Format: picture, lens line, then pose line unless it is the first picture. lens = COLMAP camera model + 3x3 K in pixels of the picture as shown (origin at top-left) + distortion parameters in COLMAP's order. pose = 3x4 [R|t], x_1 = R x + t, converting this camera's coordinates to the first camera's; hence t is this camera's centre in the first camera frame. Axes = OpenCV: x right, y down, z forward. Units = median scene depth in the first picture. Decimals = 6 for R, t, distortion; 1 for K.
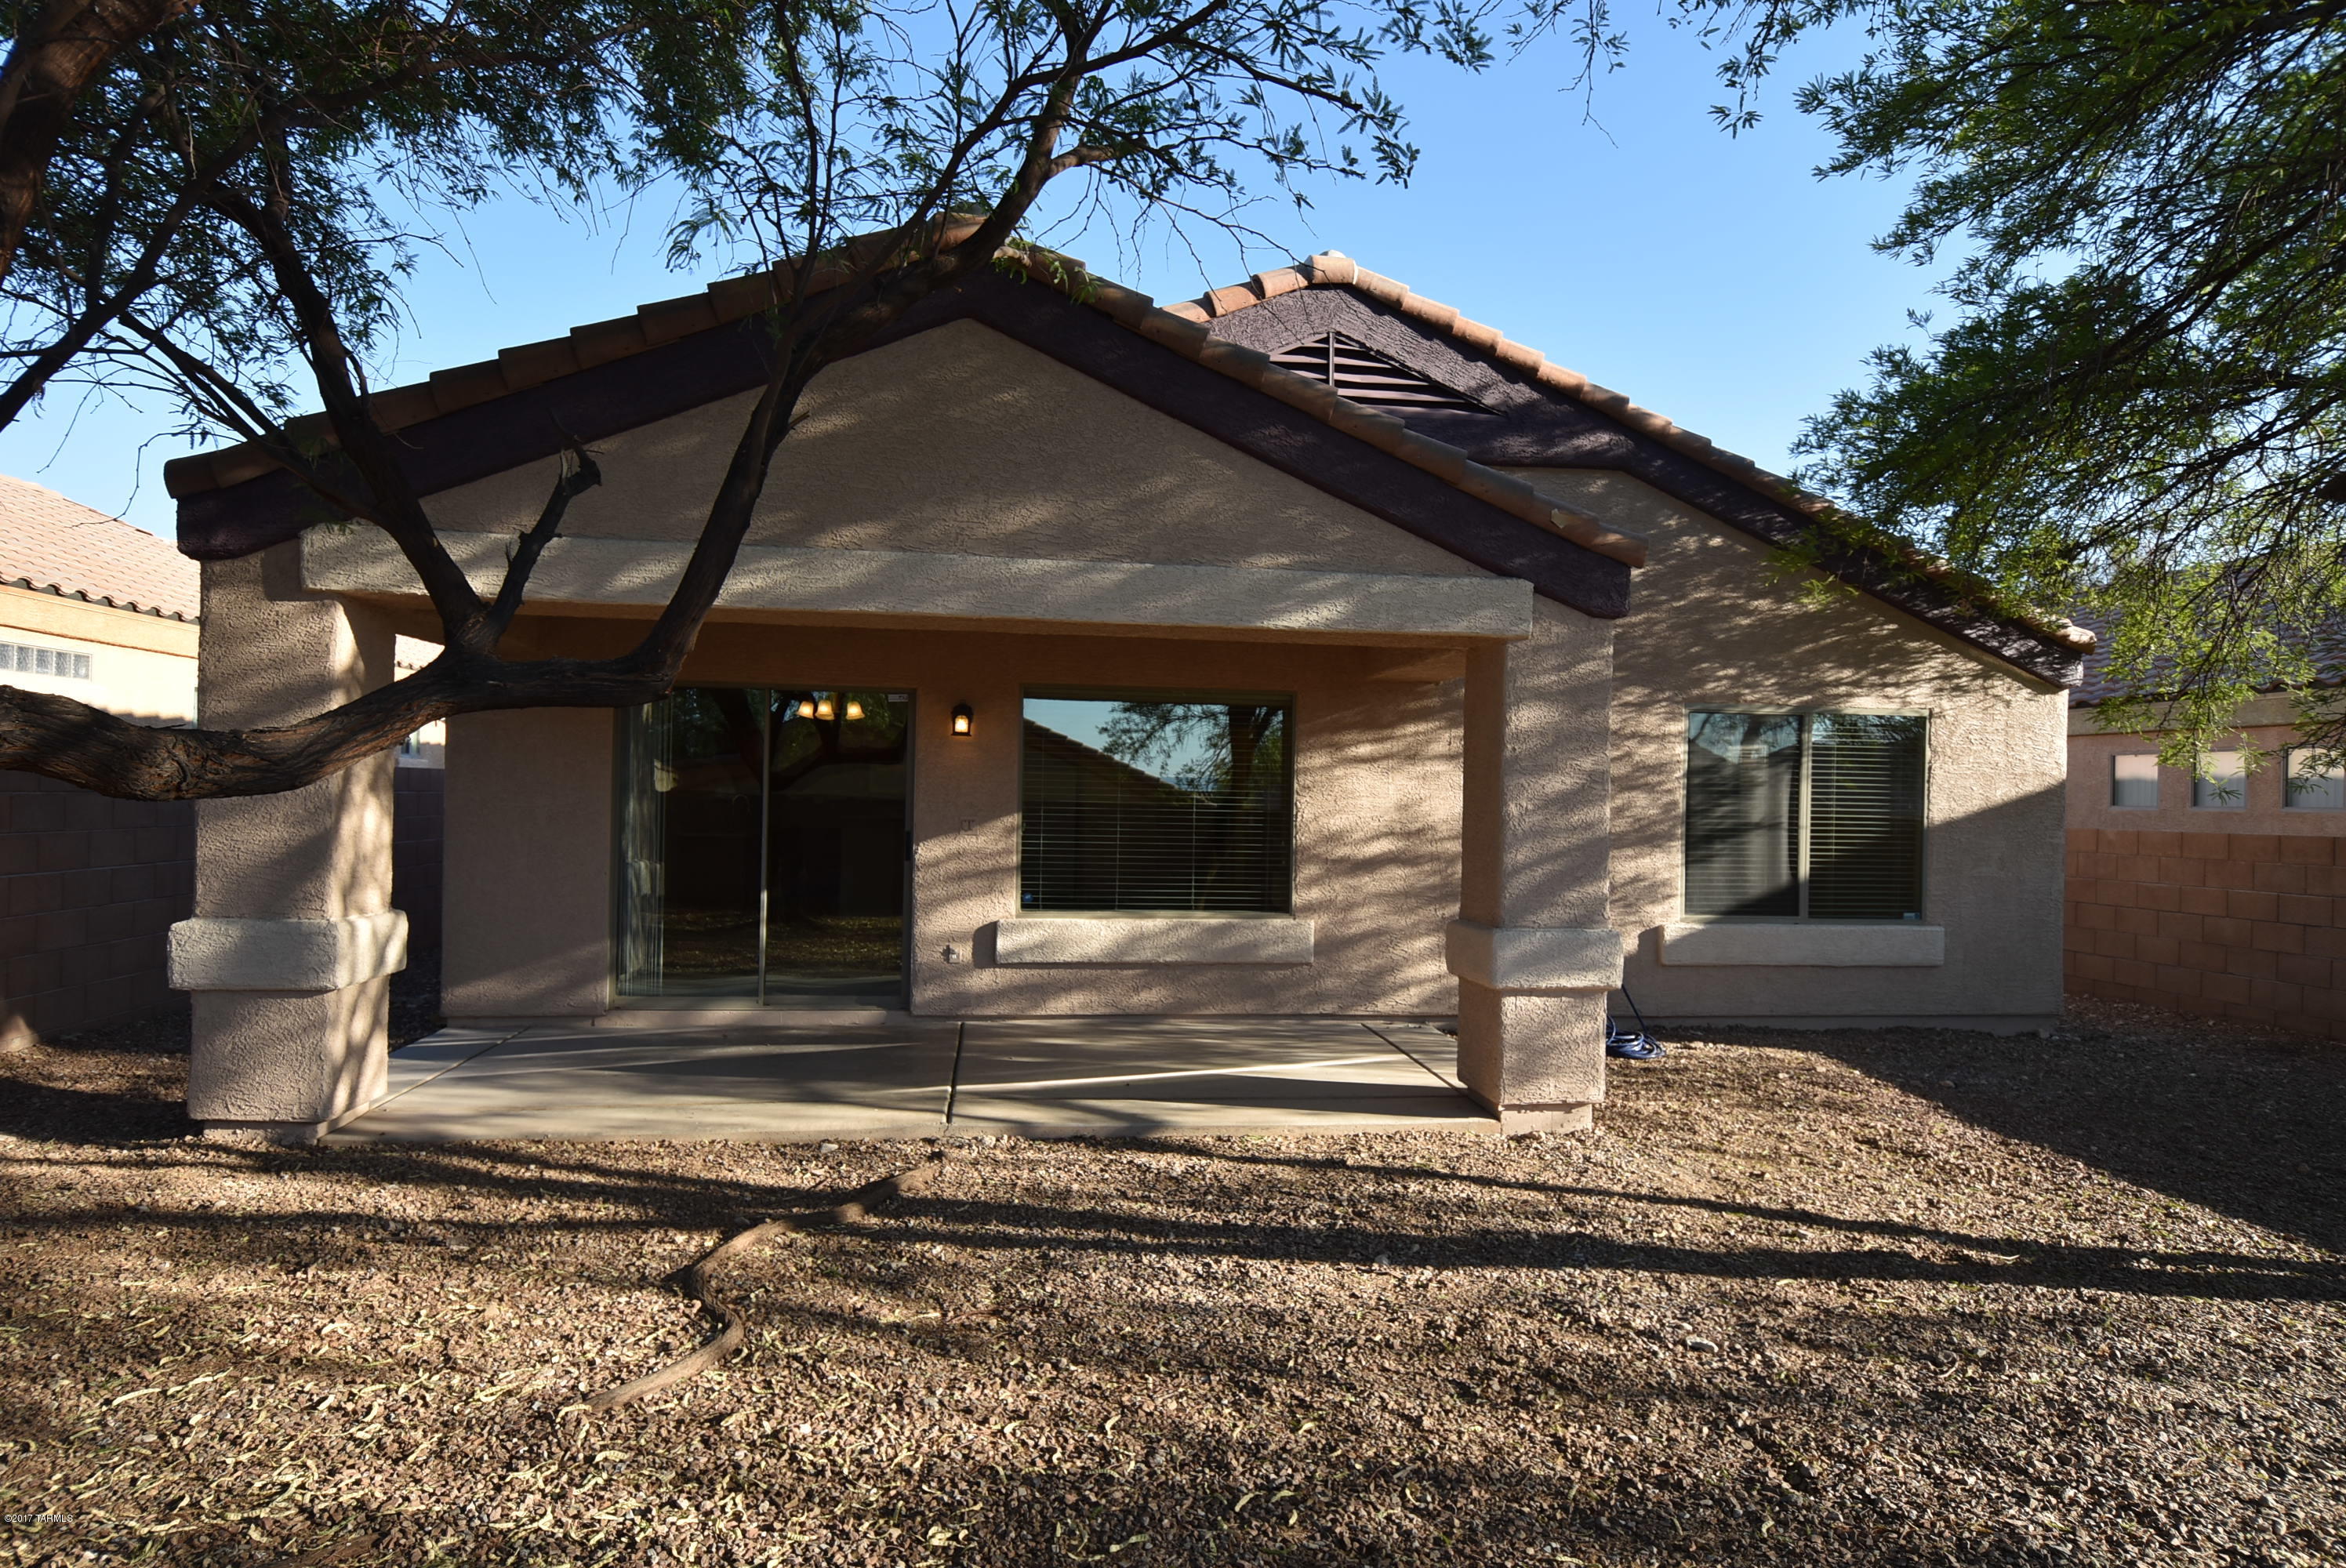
lens RADIAL K [[1275.1, 0, 1177.3], [0, 1275.1, 776.3], [0, 0, 1]] dist [-0.002642, -0.000562]
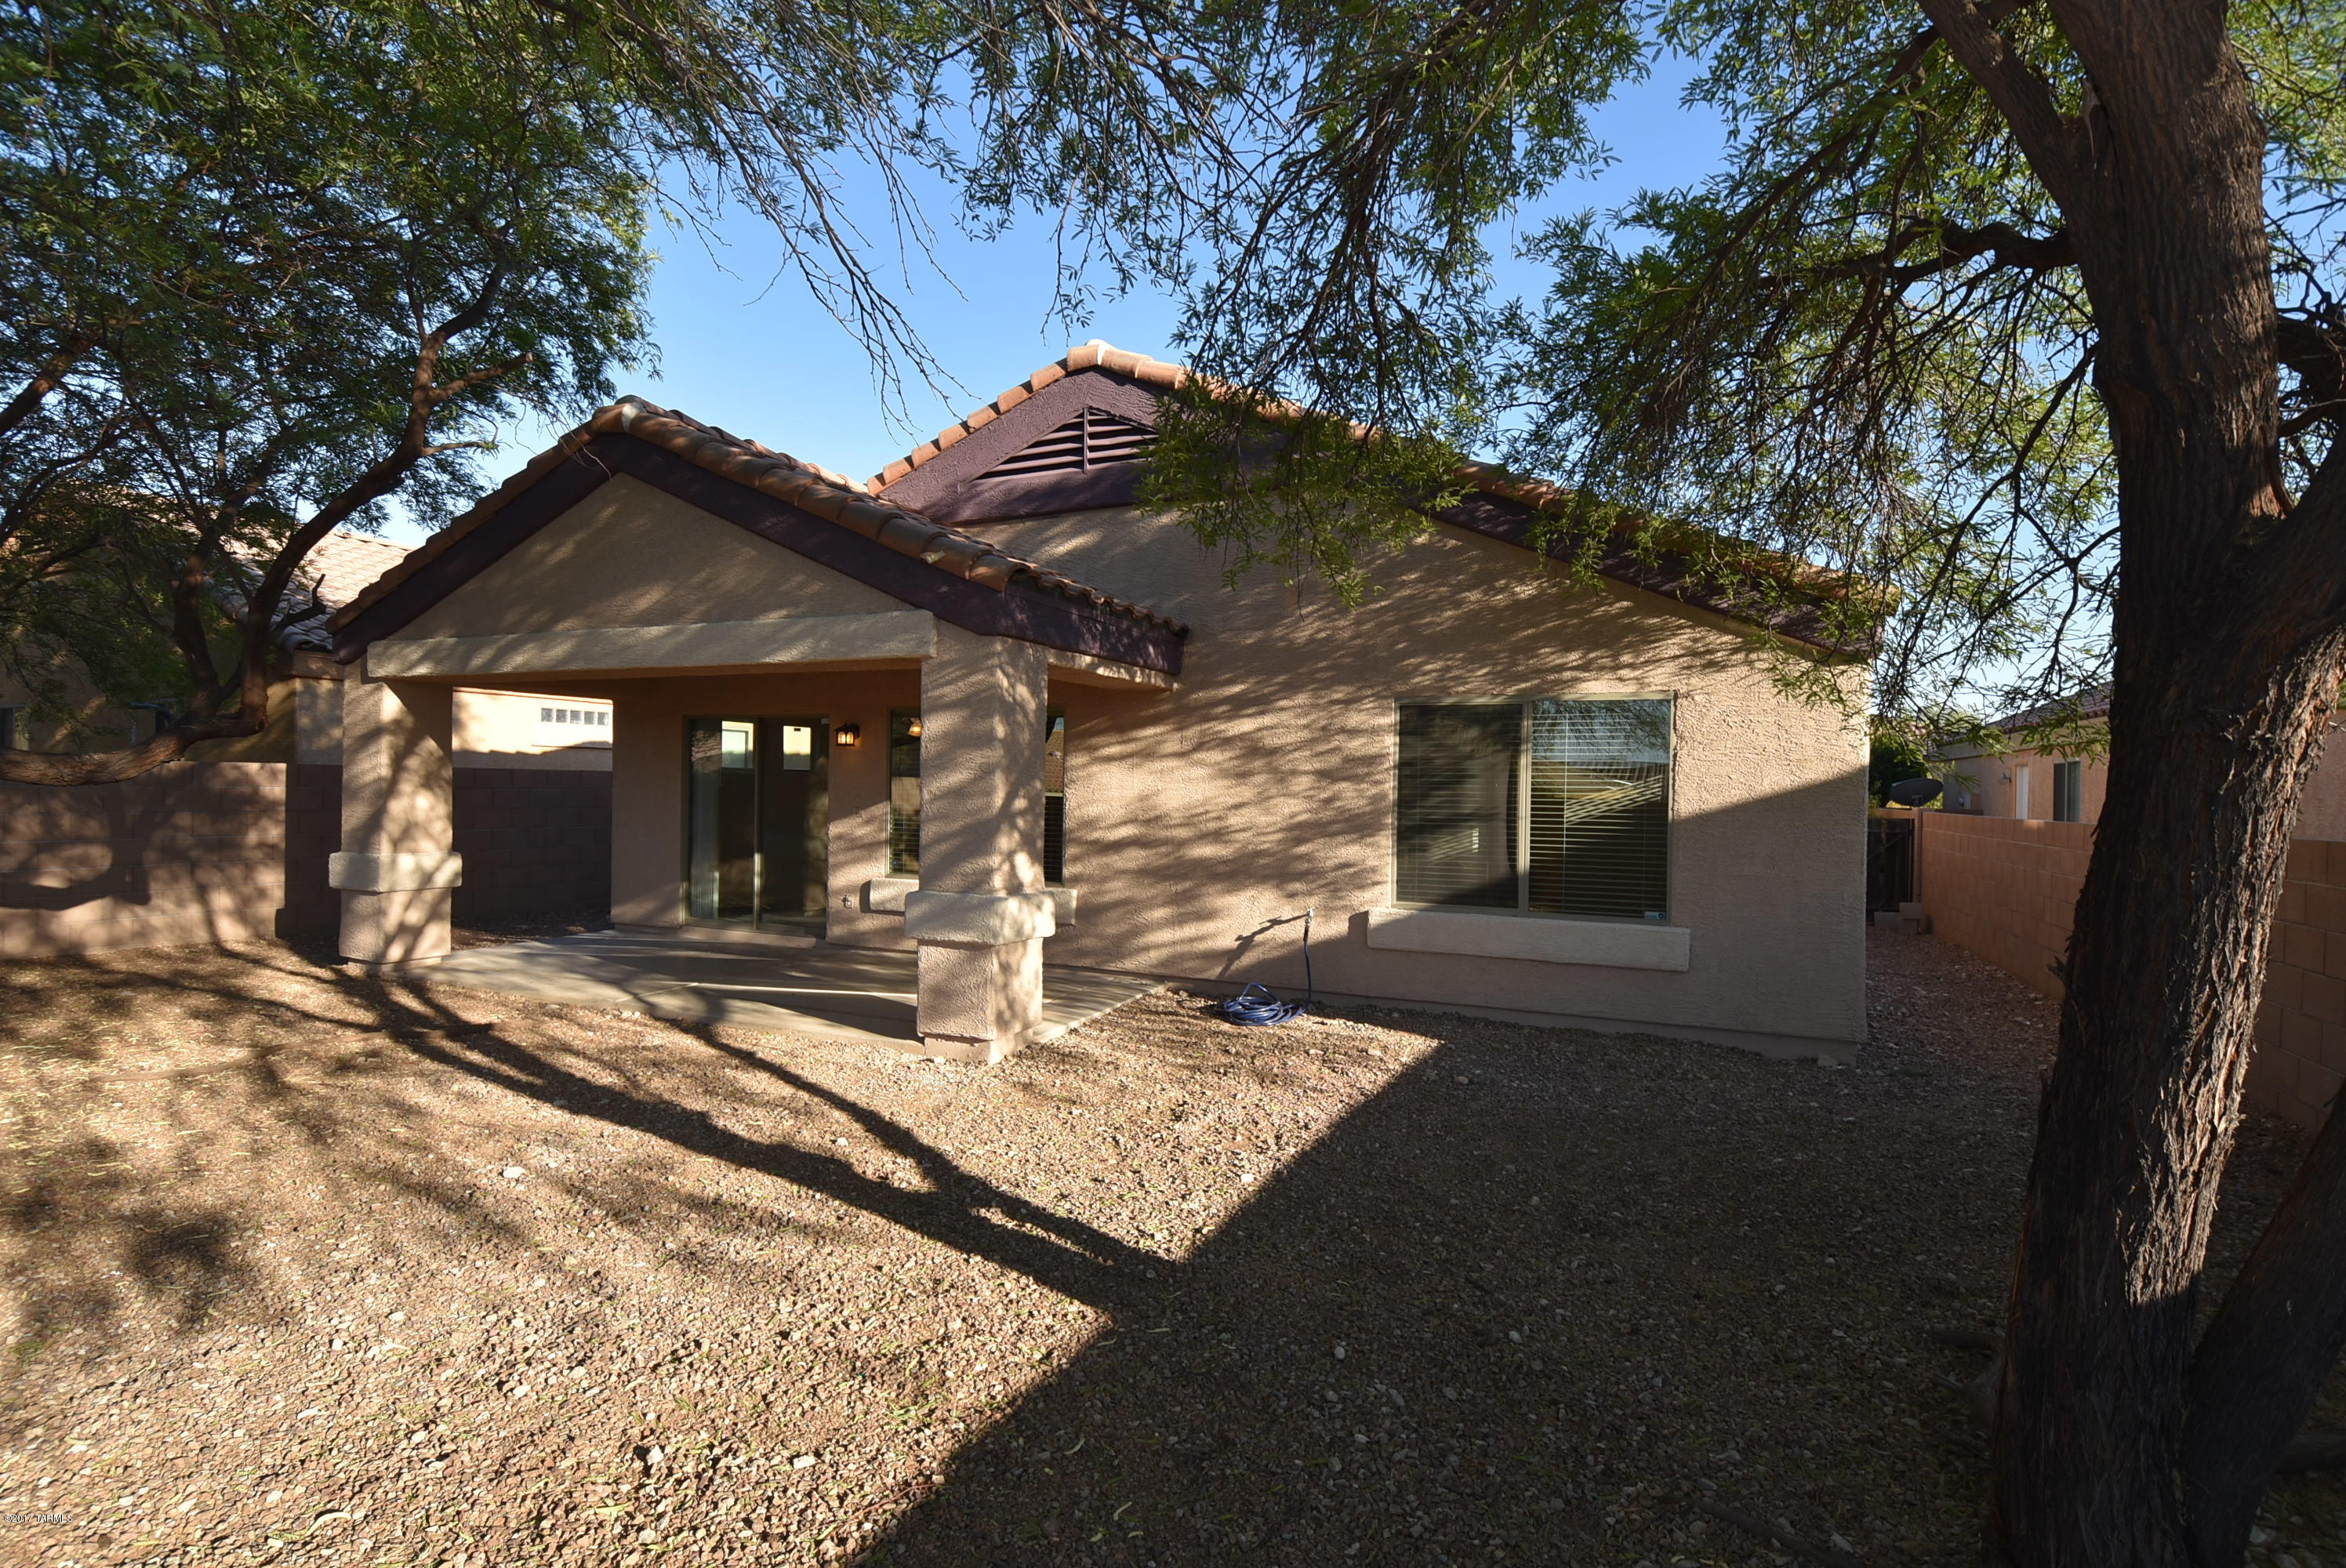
lens RADIAL K [[1079.6, 0, 1172.5], [0, 1079.6, 783.8], [0, 0, 1]] dist [0.003001, -0.000136]
pose [[0.854885, -0.008398, -0.518750, 0.708936], [0.010027, 0.999950, 0.000336, 0.010984], [0.518721, -0.005489, 0.854926, 0.156298]]
